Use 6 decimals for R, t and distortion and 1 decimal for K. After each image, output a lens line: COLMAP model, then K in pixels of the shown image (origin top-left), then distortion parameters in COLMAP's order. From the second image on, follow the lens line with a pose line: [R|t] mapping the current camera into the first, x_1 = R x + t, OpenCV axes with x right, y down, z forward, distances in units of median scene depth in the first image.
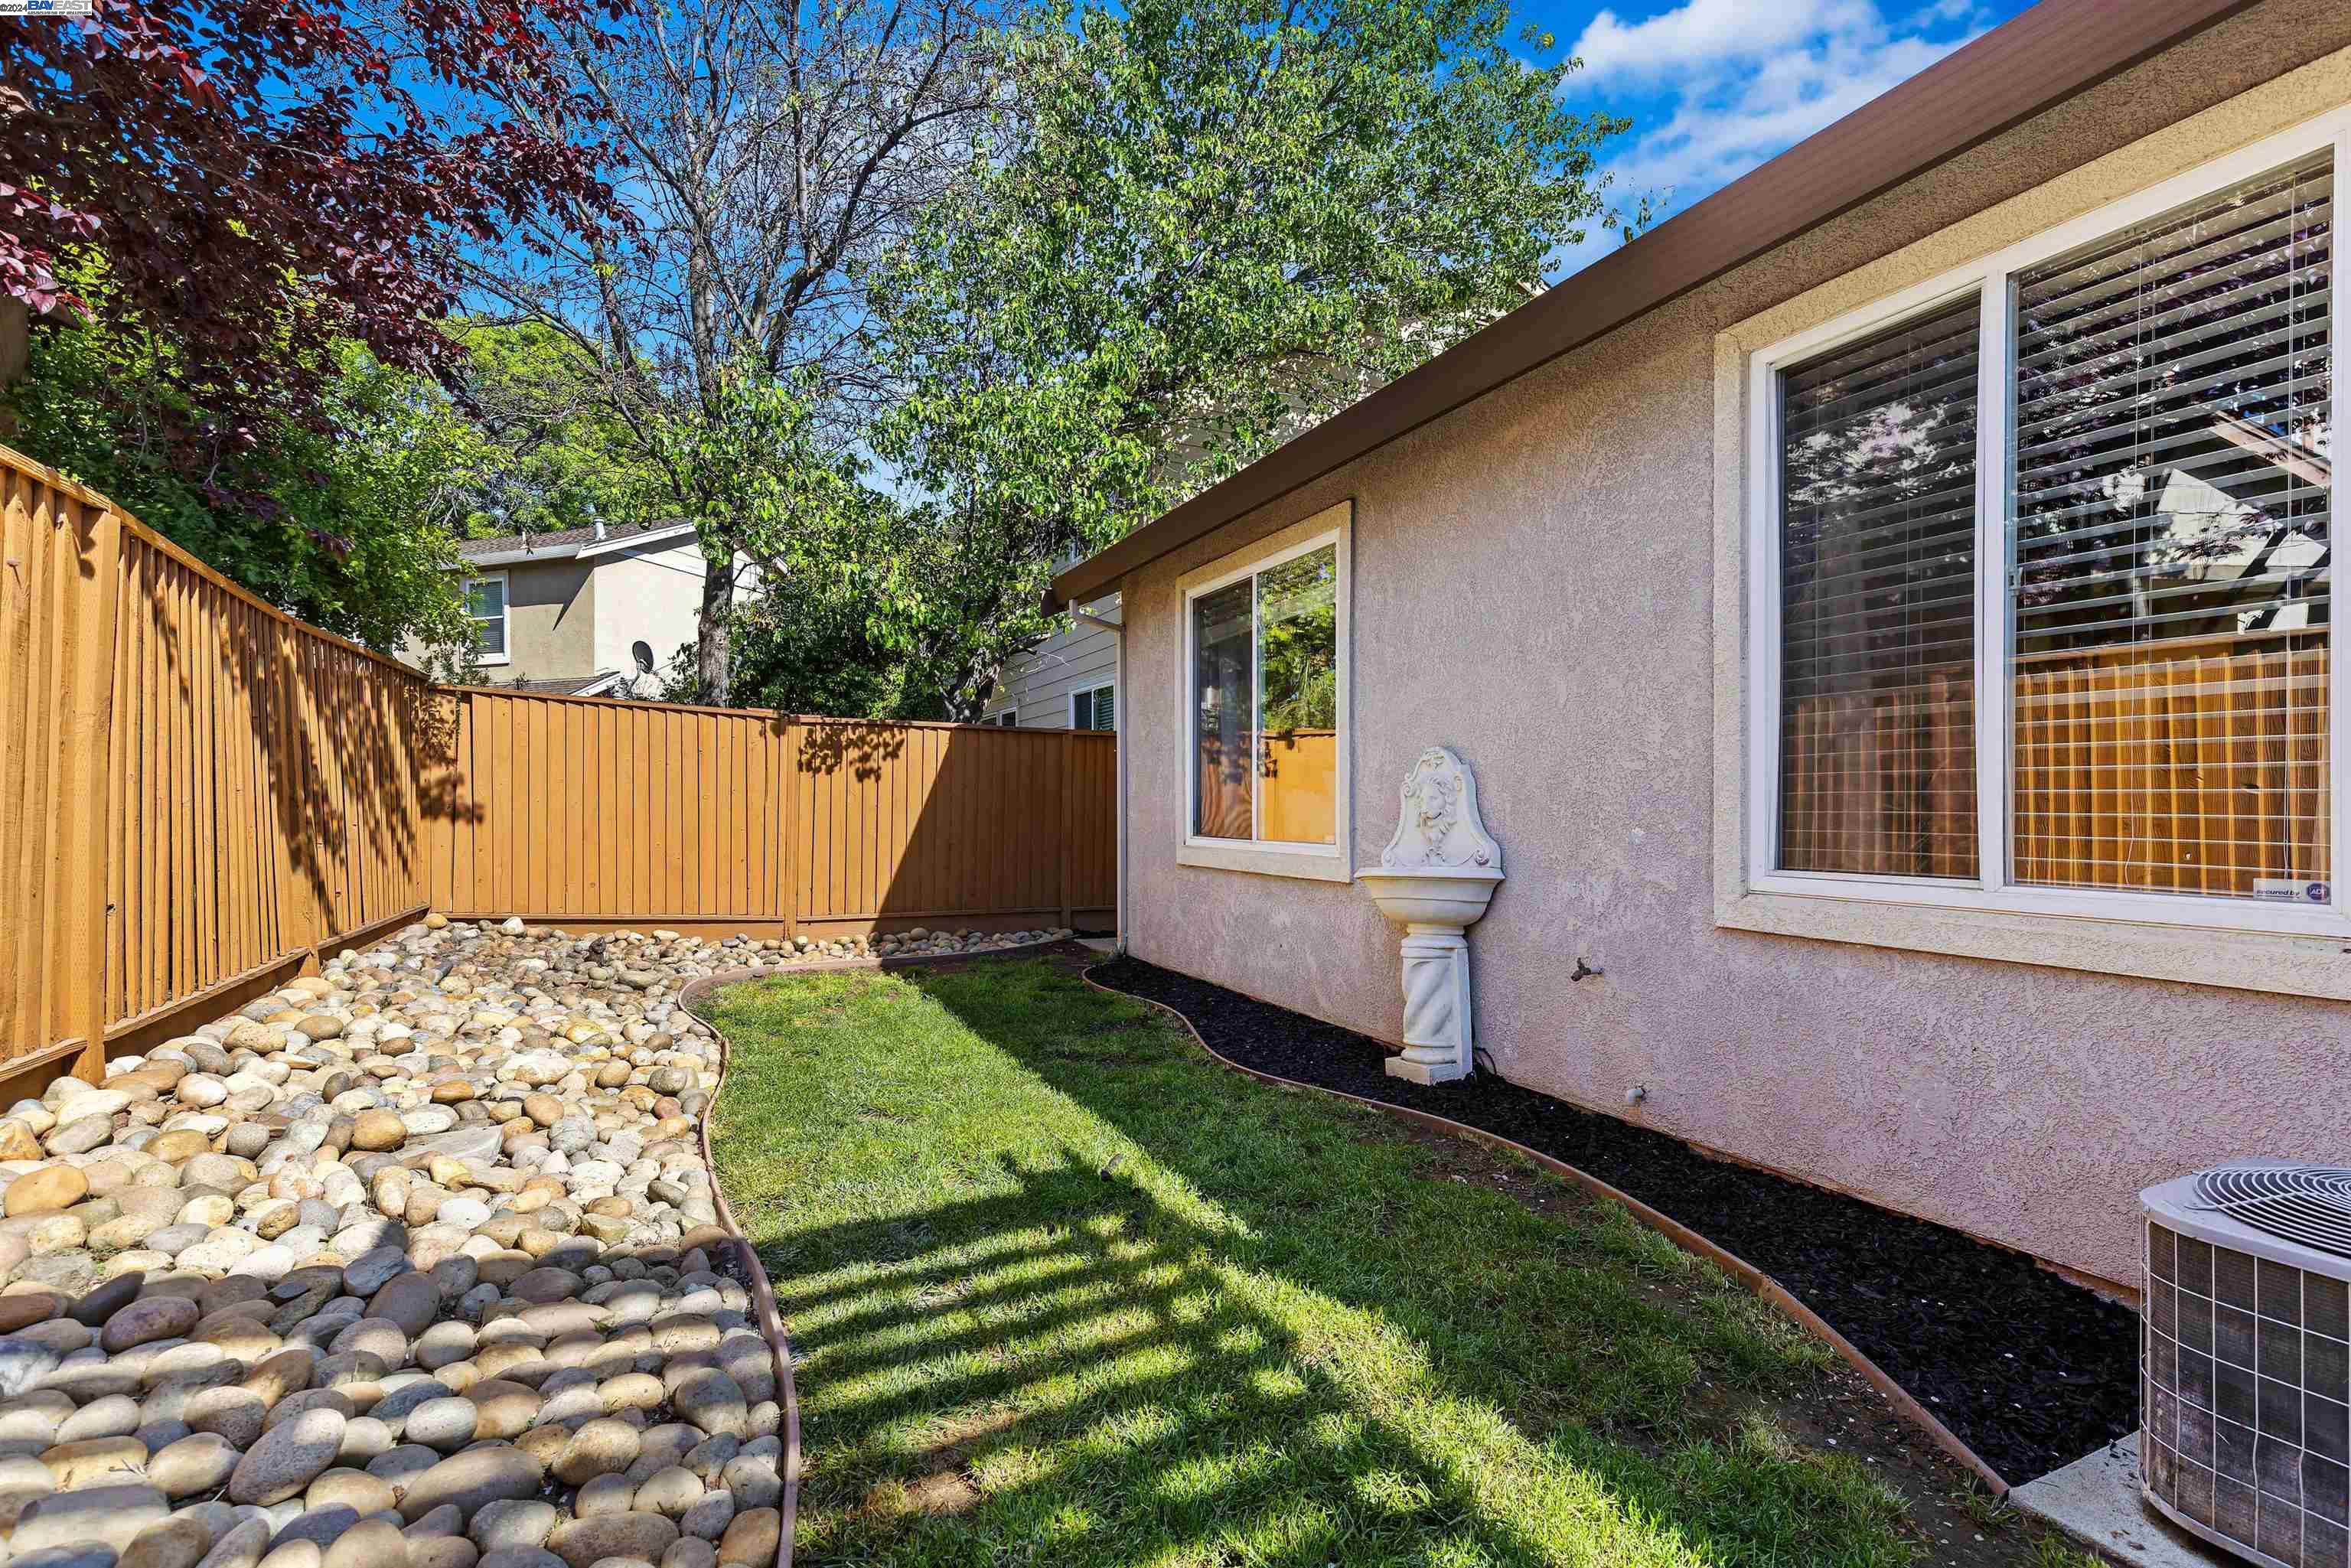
lens RADIAL K [[1066.4, 0, 1195.8], [0, 1066.4, 789.9], [0, 0, 1]] dist [-0.003842, -0.001987]
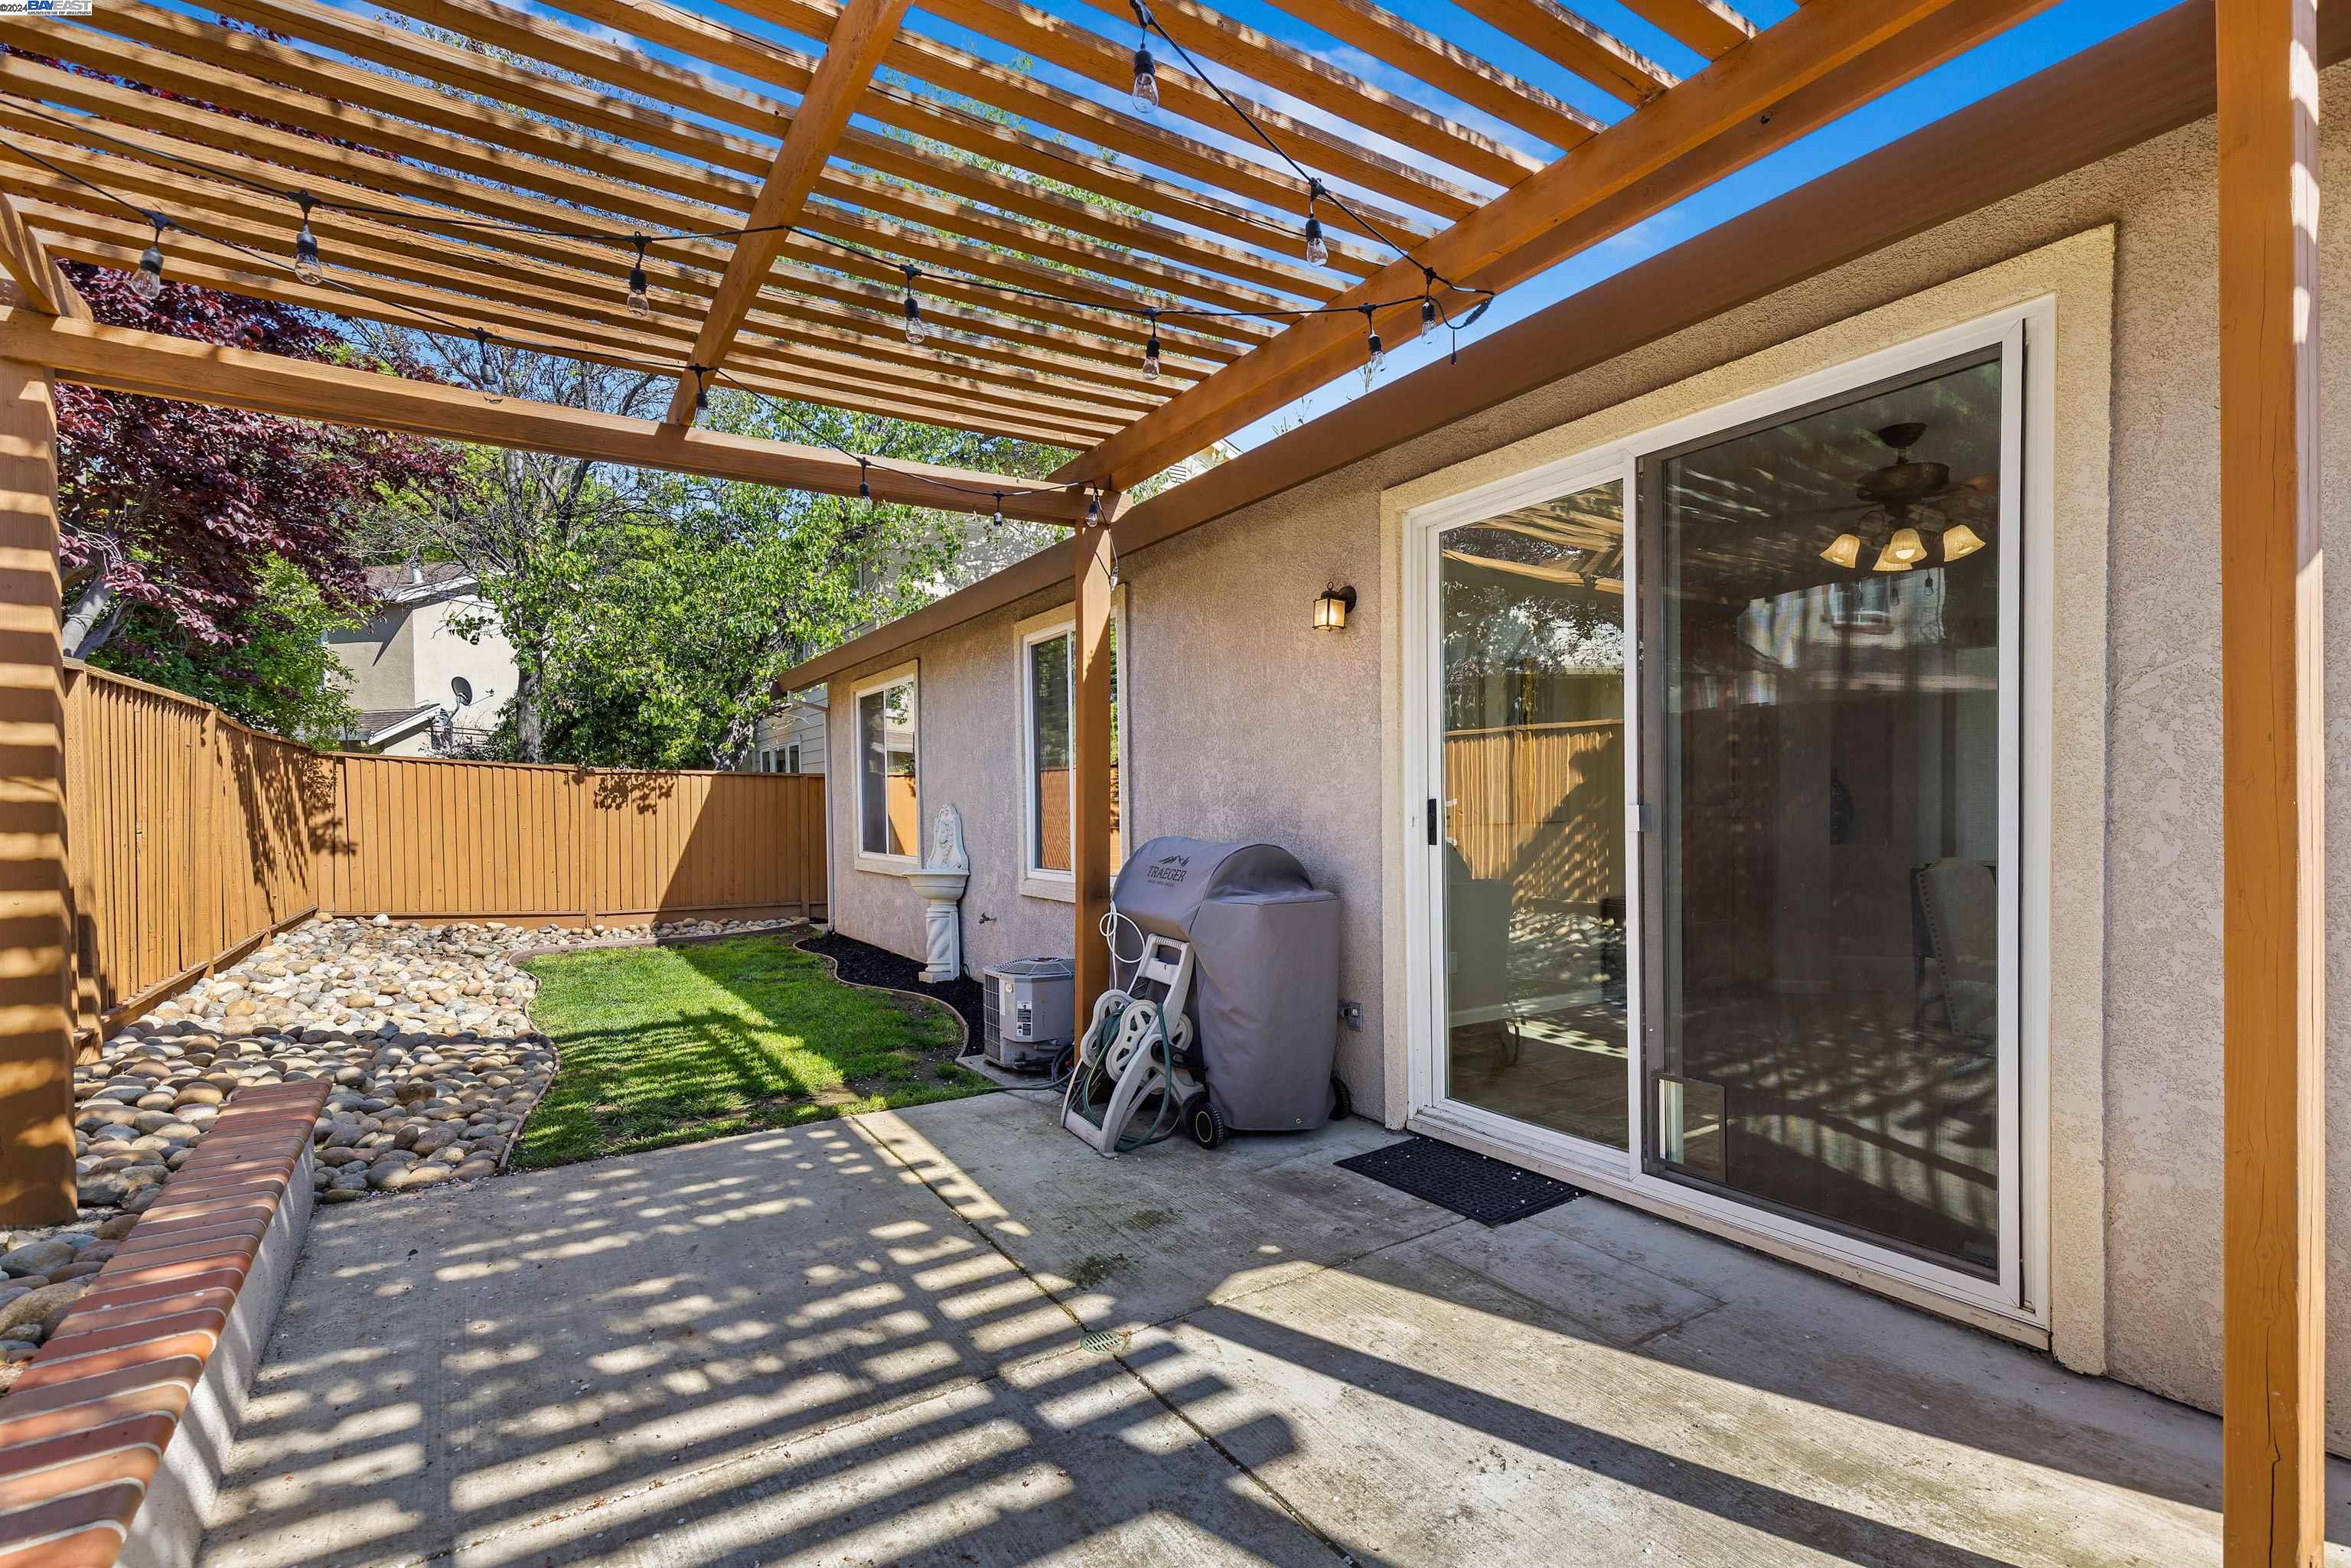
lens RADIAL K [[1066.4, 0, 1212.8], [0, 1066.4, 816.2], [0, 0, 1]] dist [-0.003842, -0.001987]
pose [[0.990061, -0.011286, 0.140185, 0.272812], [0.008021, 0.999684, 0.023834, -0.038563], [-0.140409, -0.022472, 0.989838, -0.579920]]
